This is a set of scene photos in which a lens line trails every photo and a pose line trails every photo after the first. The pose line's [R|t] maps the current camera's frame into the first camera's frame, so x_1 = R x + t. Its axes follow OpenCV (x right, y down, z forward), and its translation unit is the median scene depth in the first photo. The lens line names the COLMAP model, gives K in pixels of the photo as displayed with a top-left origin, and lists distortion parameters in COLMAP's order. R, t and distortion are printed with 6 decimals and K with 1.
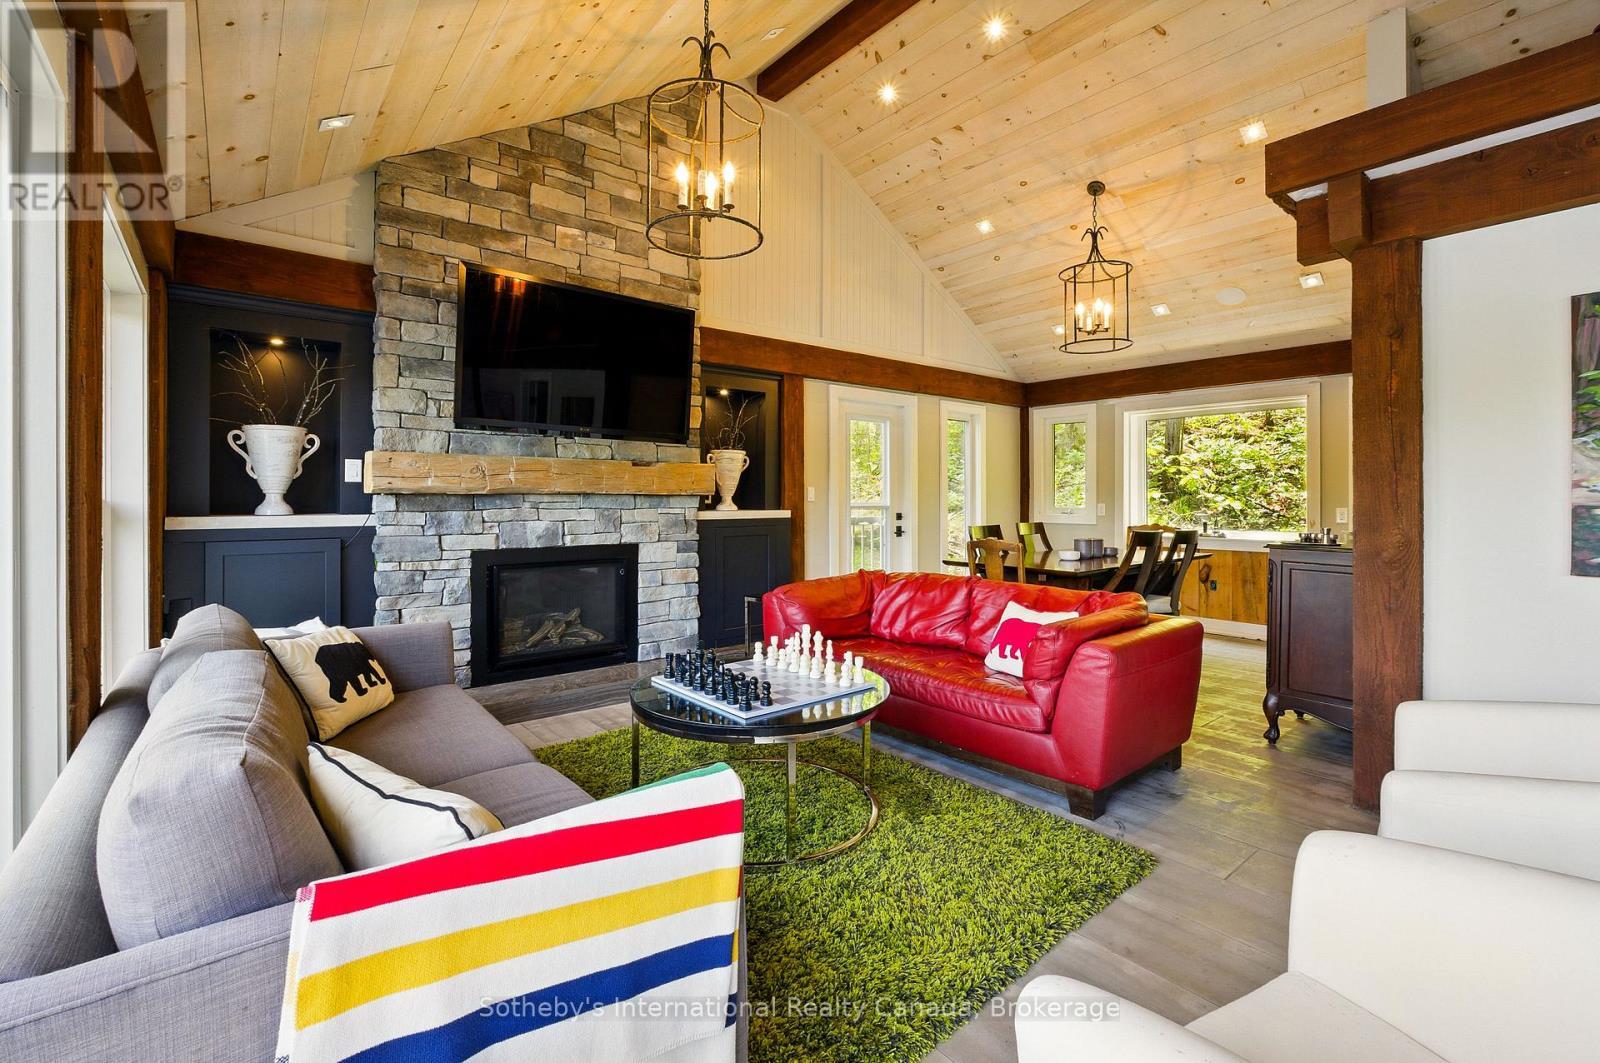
lens RADIAL K [[695.4, 0, 798.0], [0, 695.4, 499.6], [0, 0, 1]] dist [-0.009332, 0.001272]
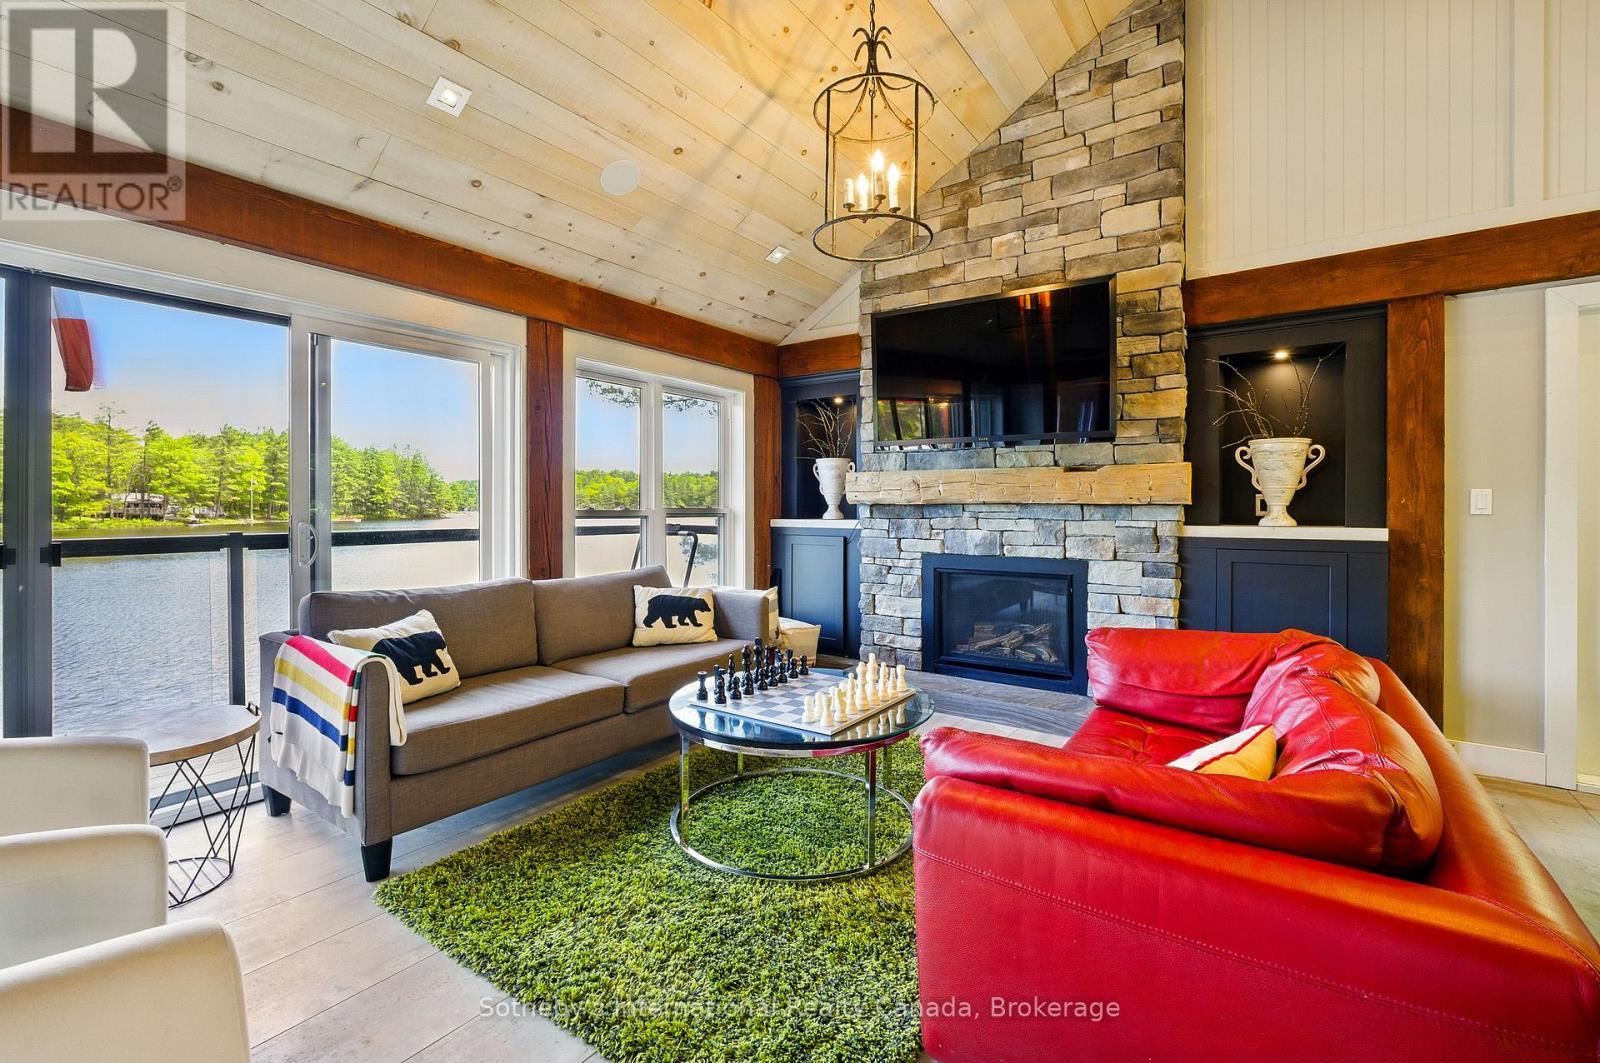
lens RADIAL K [[695.4, 0, 801.5], [0, 695.4, 514.7], [0, 0, 1]] dist [-0.009332, 0.001272]
pose [[0.264428, 0.009571, -0.964358, 0.547785], [-0.003146, 0.999954, 0.009062, -0.000749], [0.964400, 0.000637, 0.264446, 0.456500]]
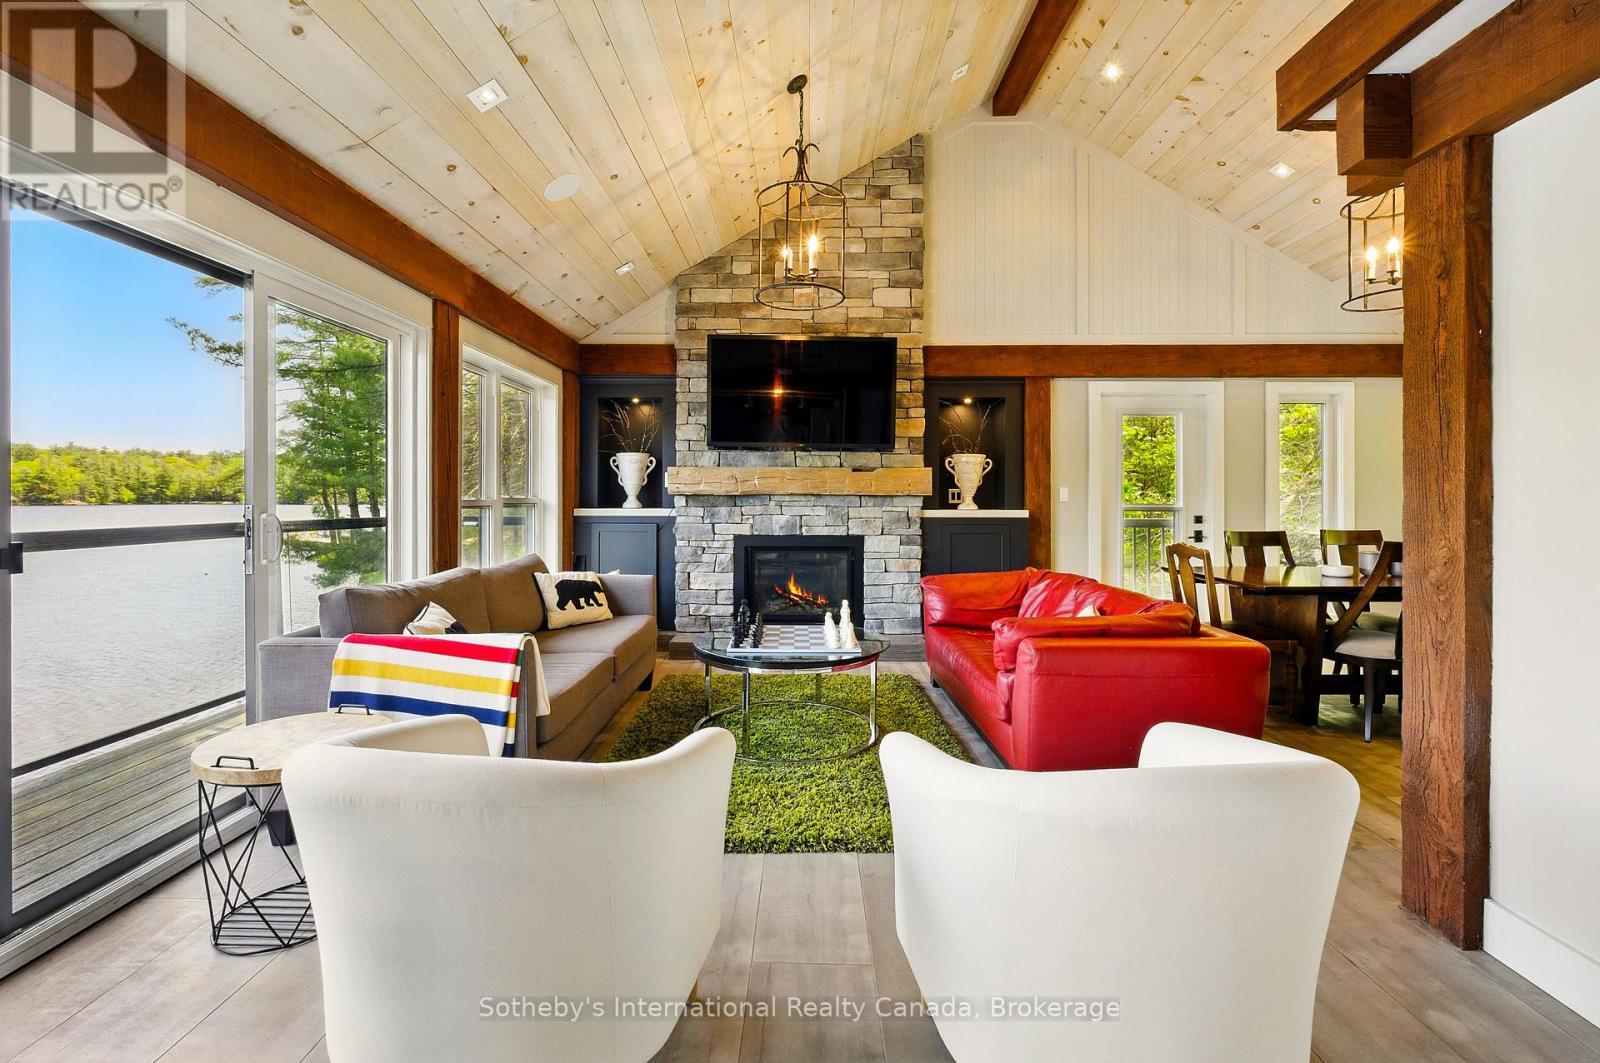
lens RADIAL K [[695.4, 0, 801.9], [0, 695.4, 502.5], [0, 0, 1]] dist [-0.009332, 0.001272]
pose [[0.769996, 0.004689, -0.638031, 0.491118], [-0.003057, 0.999989, 0.003660, 0.001545], [0.638041, -0.000867, 0.770002, 0.001089]]
